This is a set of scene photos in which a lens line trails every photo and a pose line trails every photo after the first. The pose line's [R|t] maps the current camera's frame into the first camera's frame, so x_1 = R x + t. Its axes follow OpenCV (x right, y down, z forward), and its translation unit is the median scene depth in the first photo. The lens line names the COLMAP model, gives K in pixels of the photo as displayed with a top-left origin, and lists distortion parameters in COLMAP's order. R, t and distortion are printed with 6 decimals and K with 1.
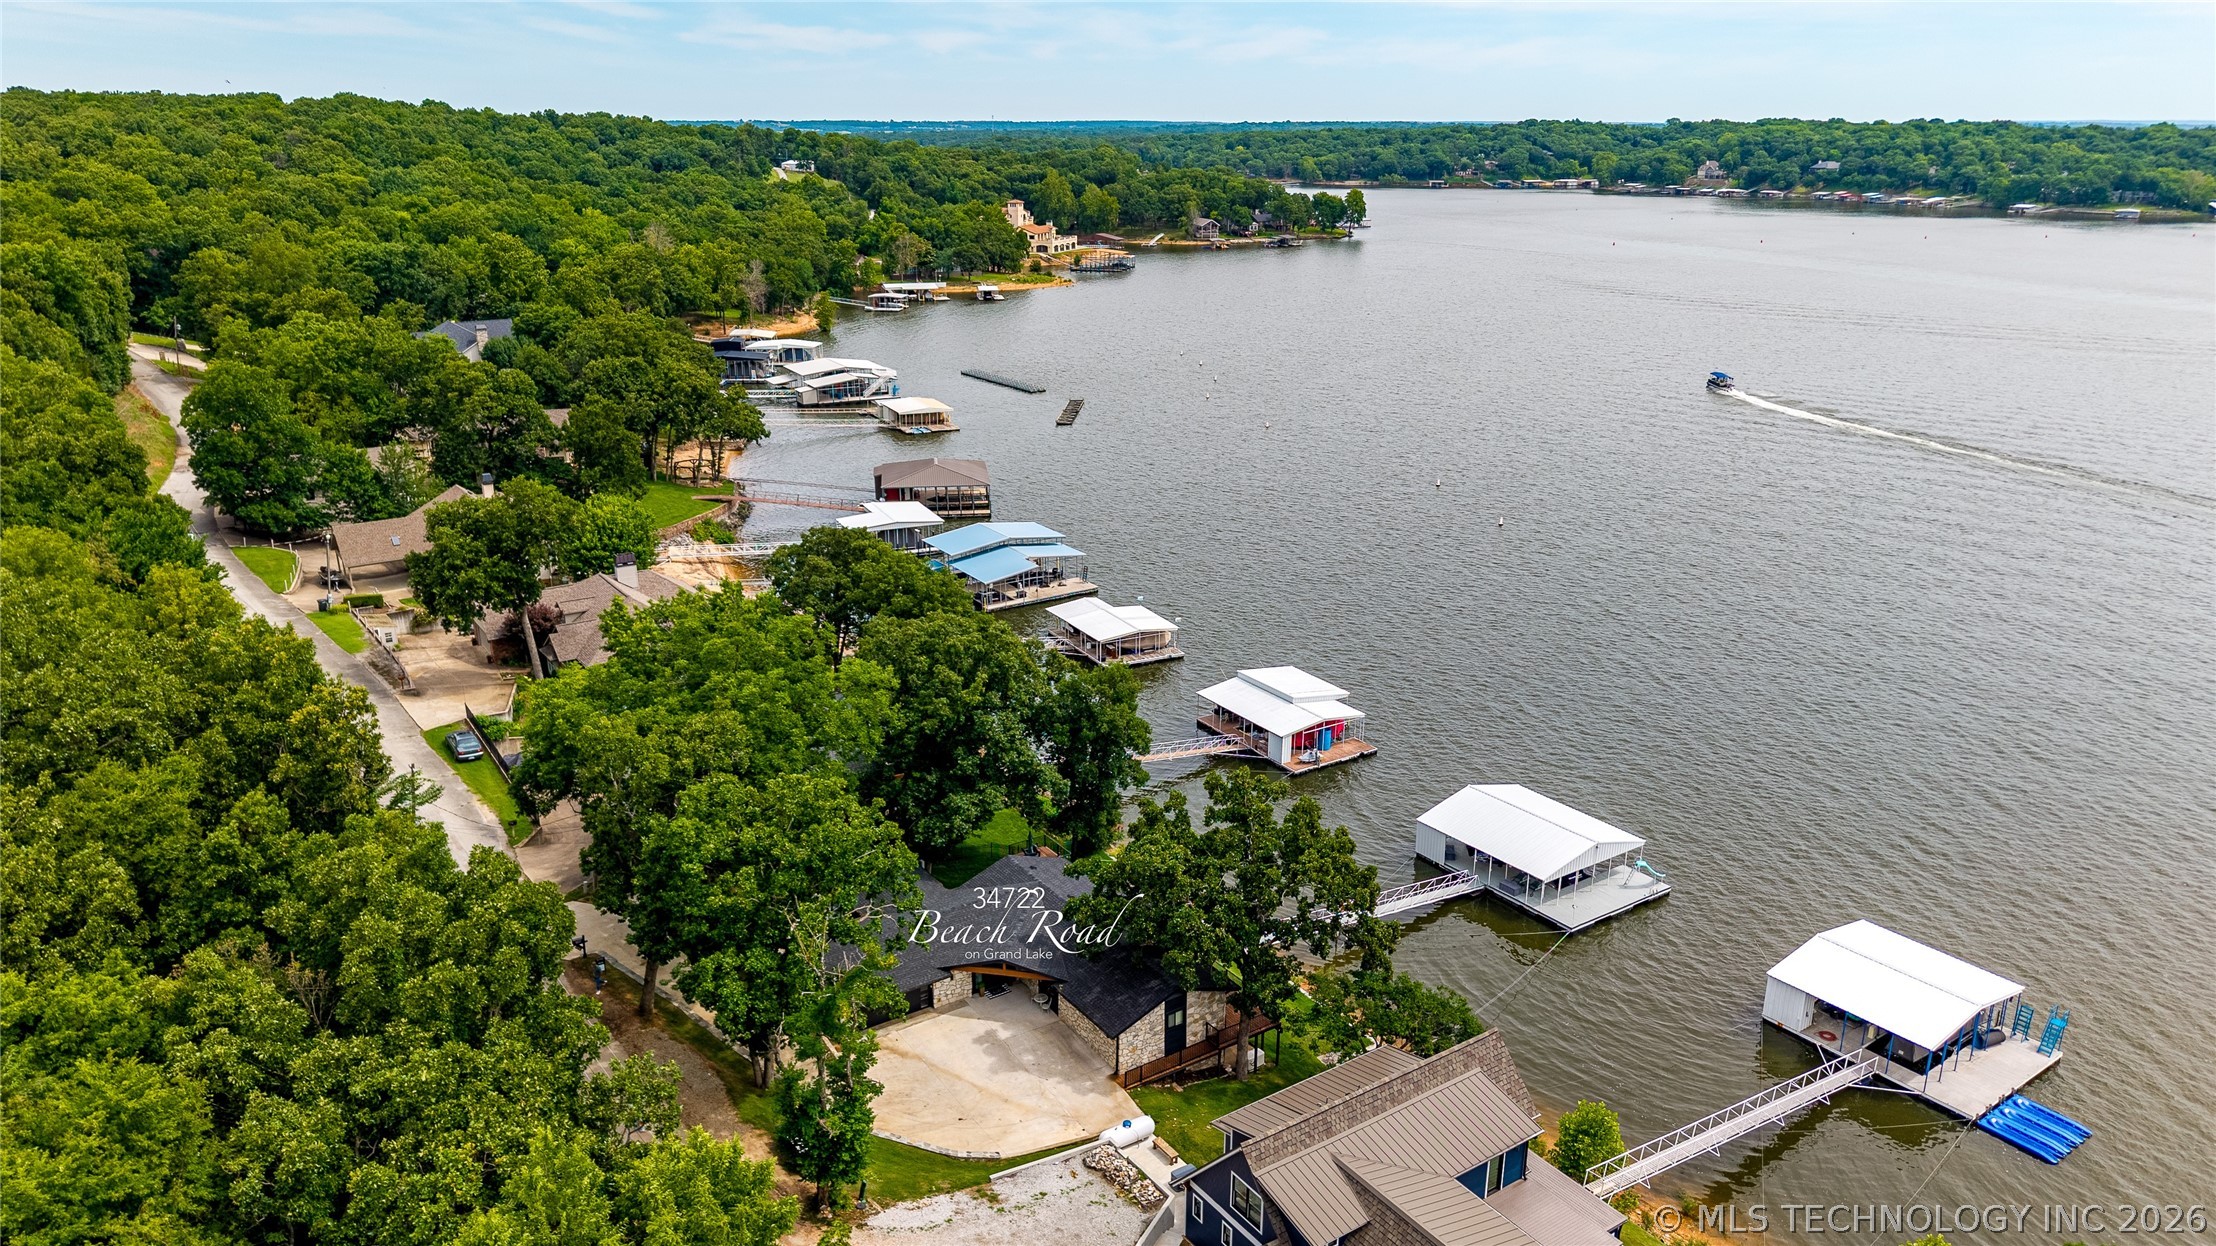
lens RADIAL K [[1517.3, 0, 1081.0], [0, 1517.3, 624.7], [0, 0, 1]] dist [0.028568, -0.028646]
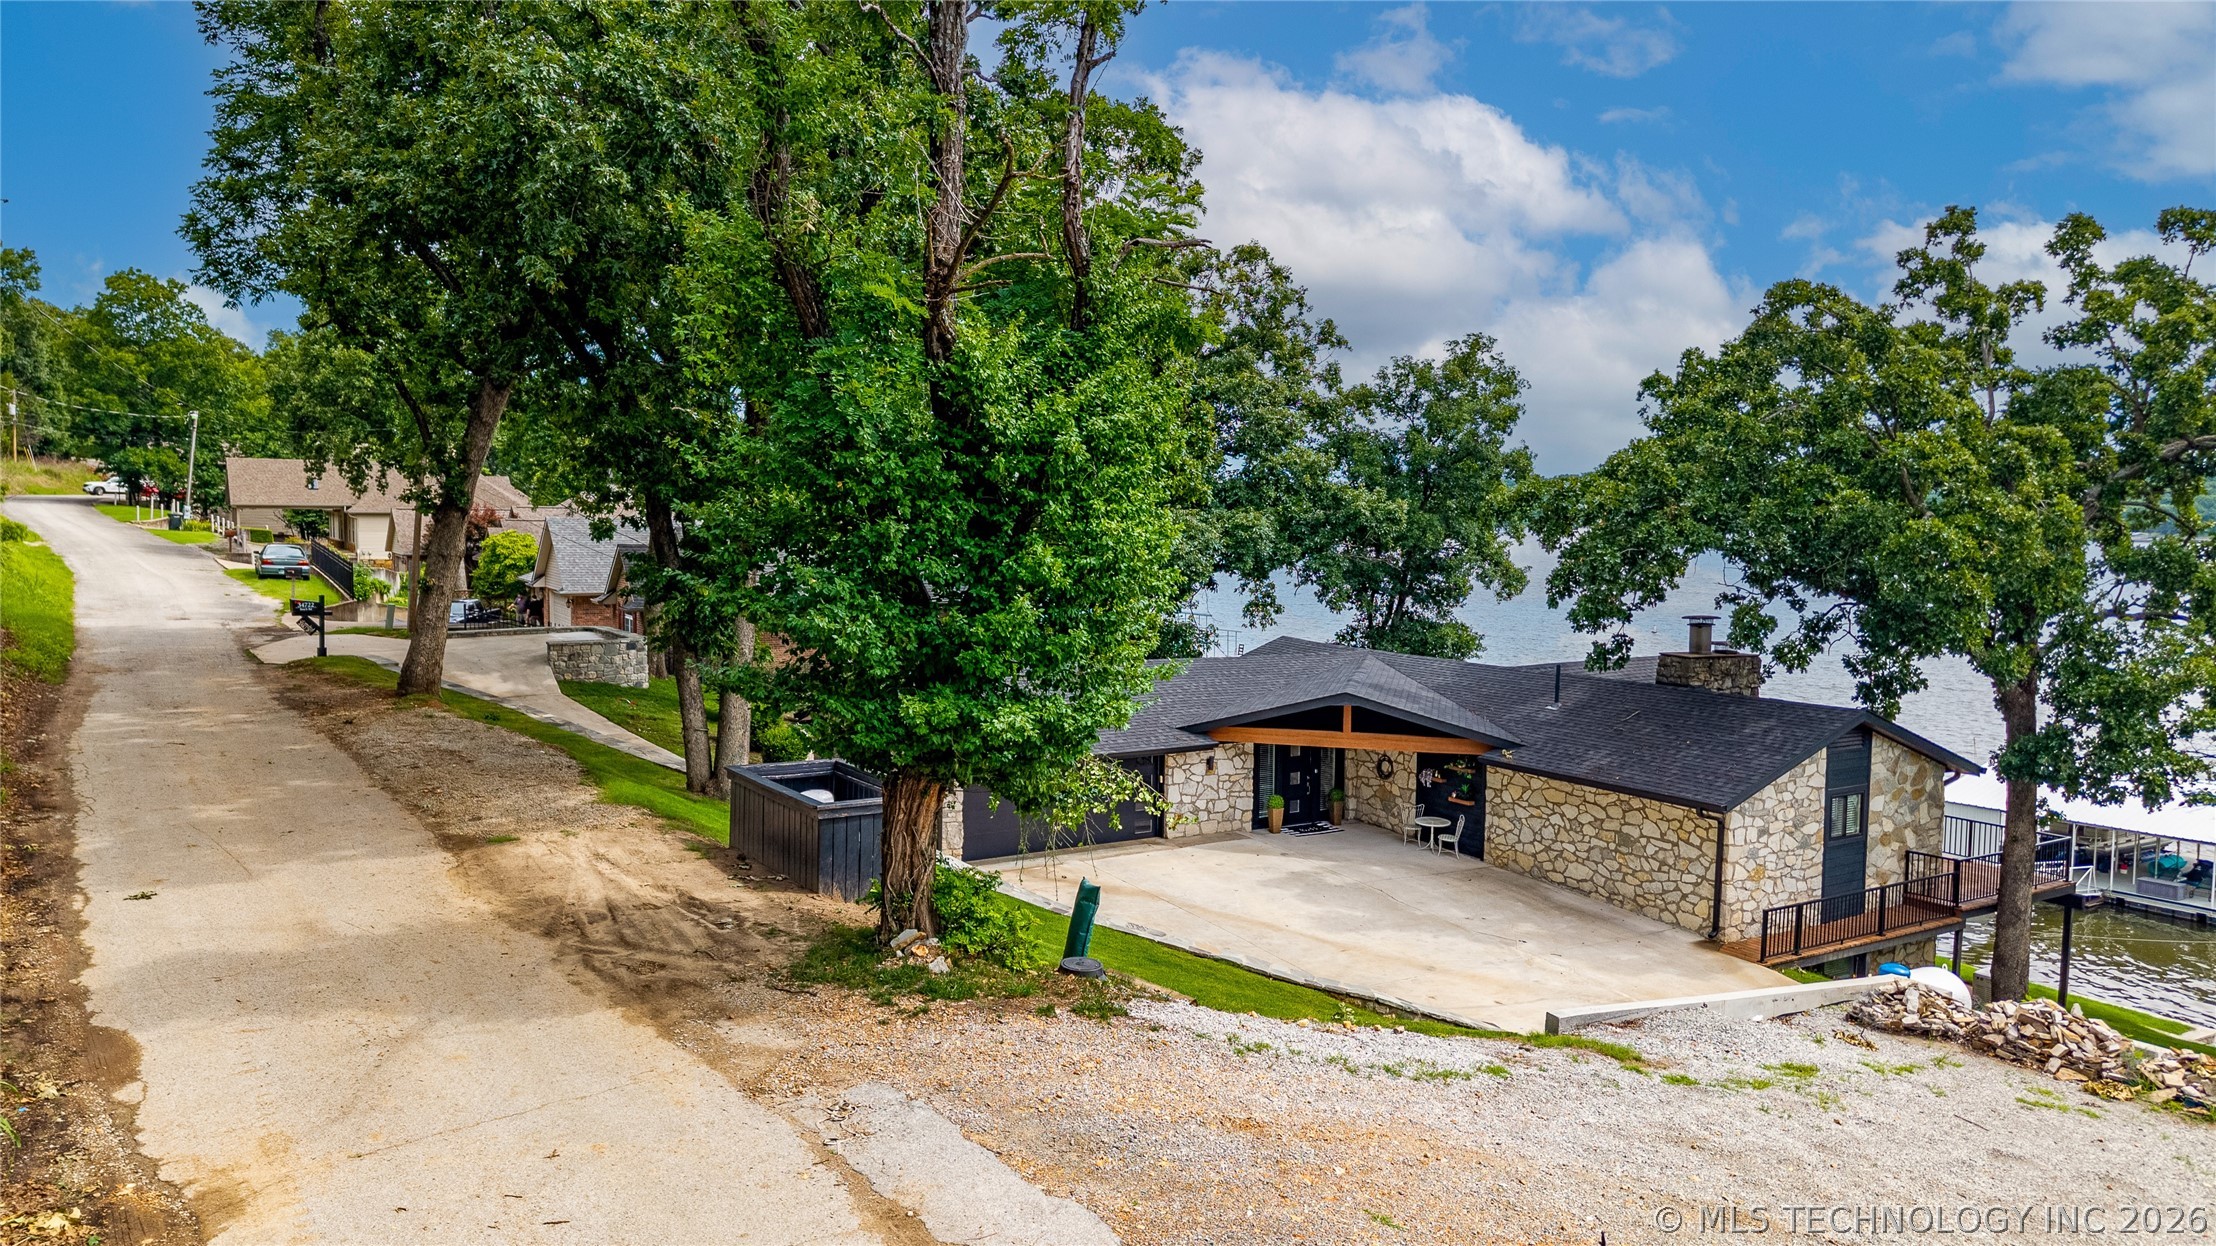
lens RADIAL K [[1517.3, 0, 1081.0], [0, 1517.3, 624.7], [0, 0, 1]] dist [0.028568, -0.028646]
pose [[0.999139, 0.014123, -0.039005, -0.105921], [-0.022829, 0.972272, -0.232737, 0.295766], [0.034636, 0.233427, 0.971757, 0.604757]]
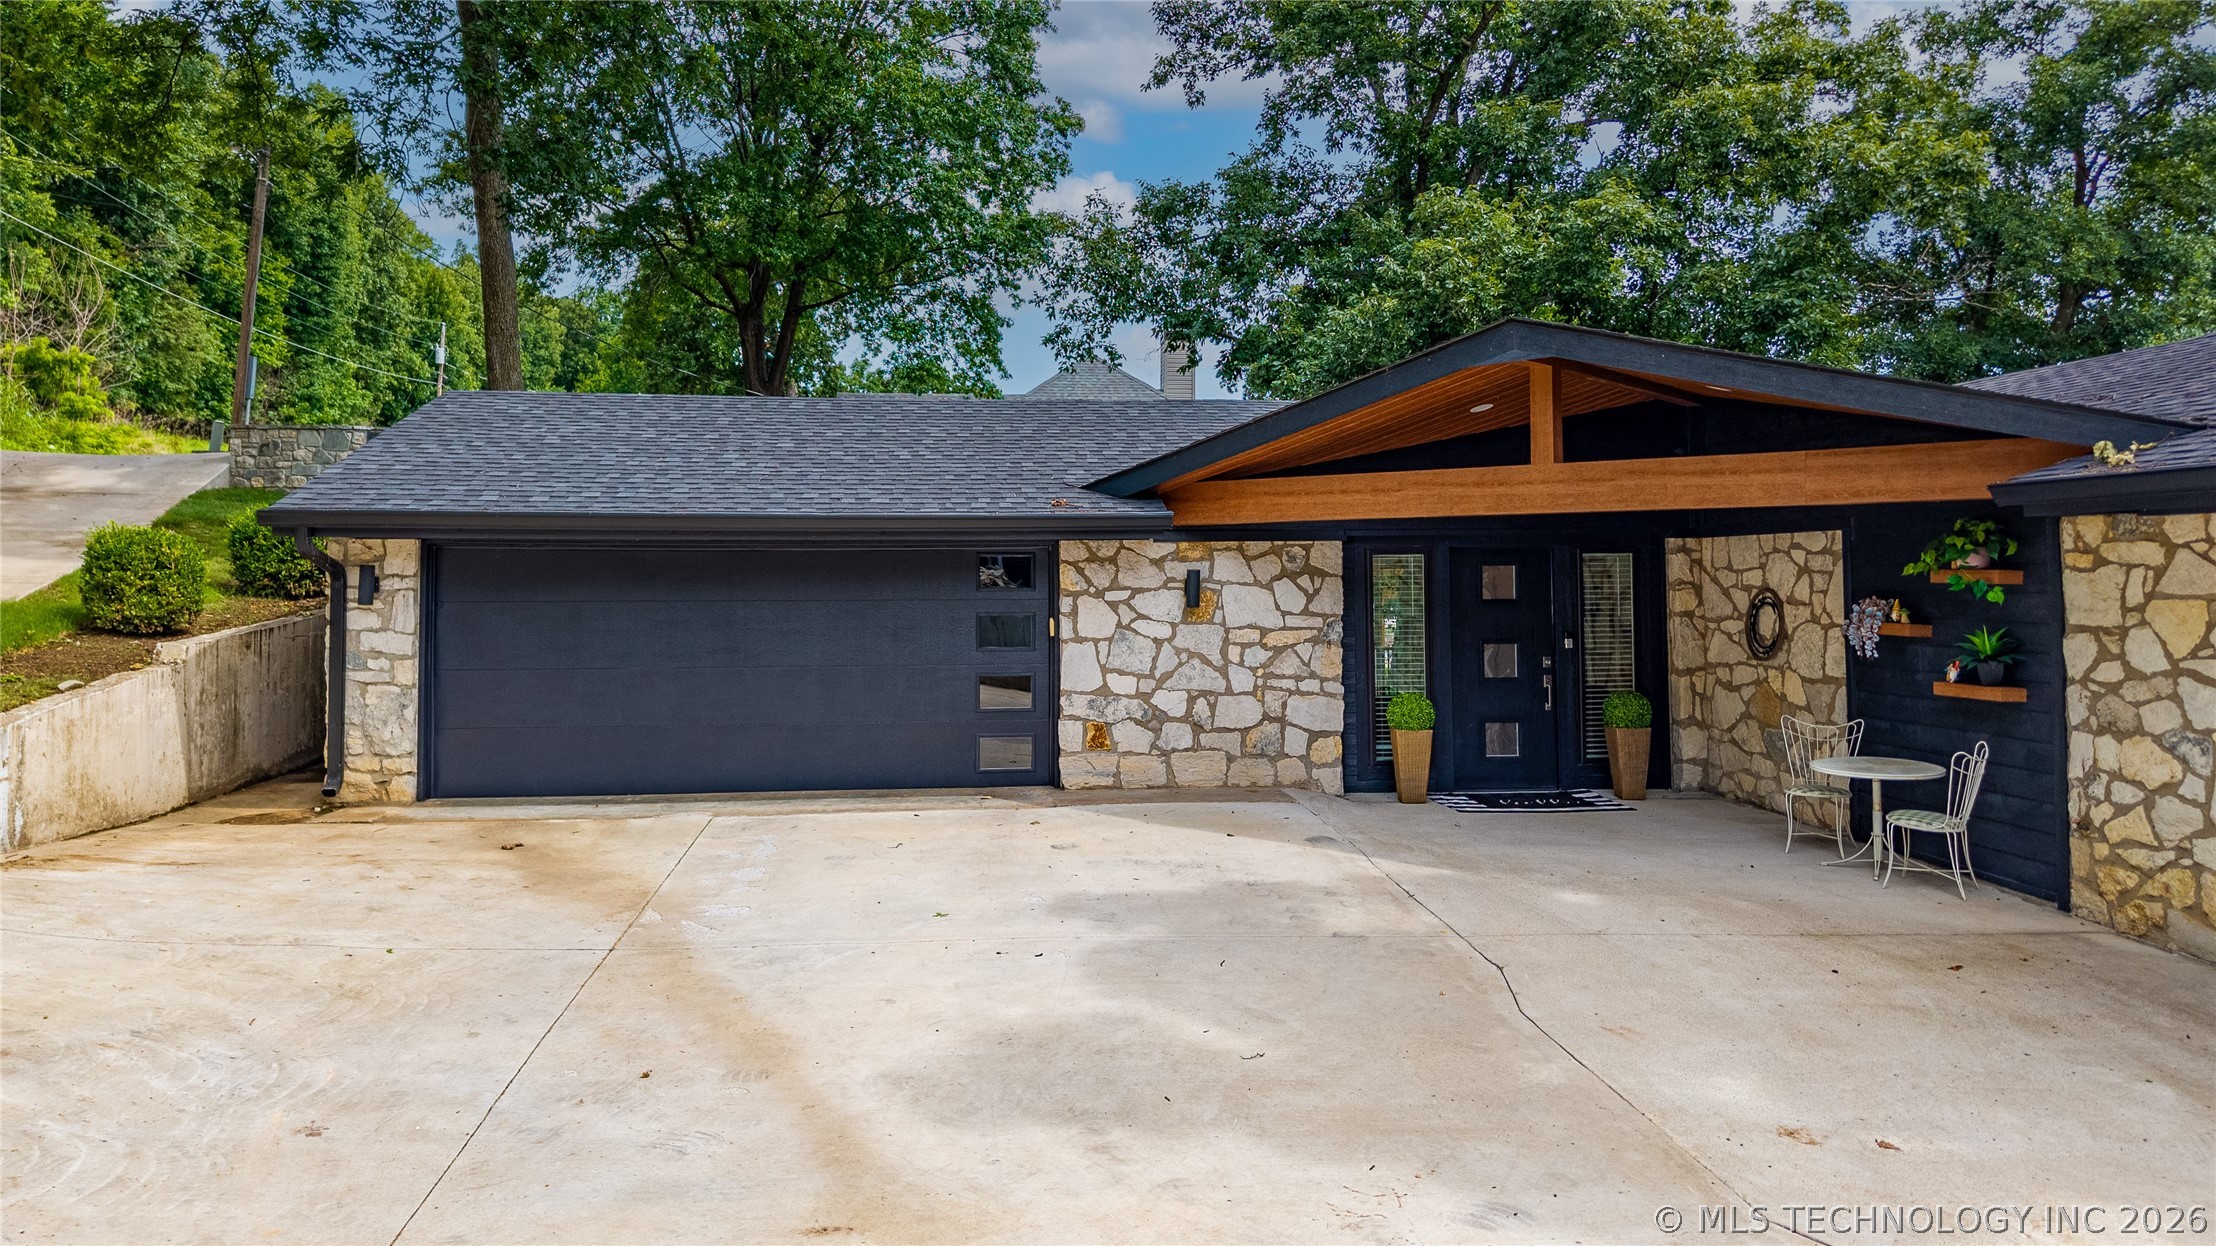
lens RADIAL K [[1533.3, 0, 1060.6], [0, 1533.3, 520.7], [0, 0, 1]] dist [0.076040, -0.079050]
pose [[0.881266, -0.020997, -0.472155, -0.025383], [-0.143916, 0.939648, -0.310404, 0.278912], [0.450177, 0.341499, 0.825057, 0.880179]]
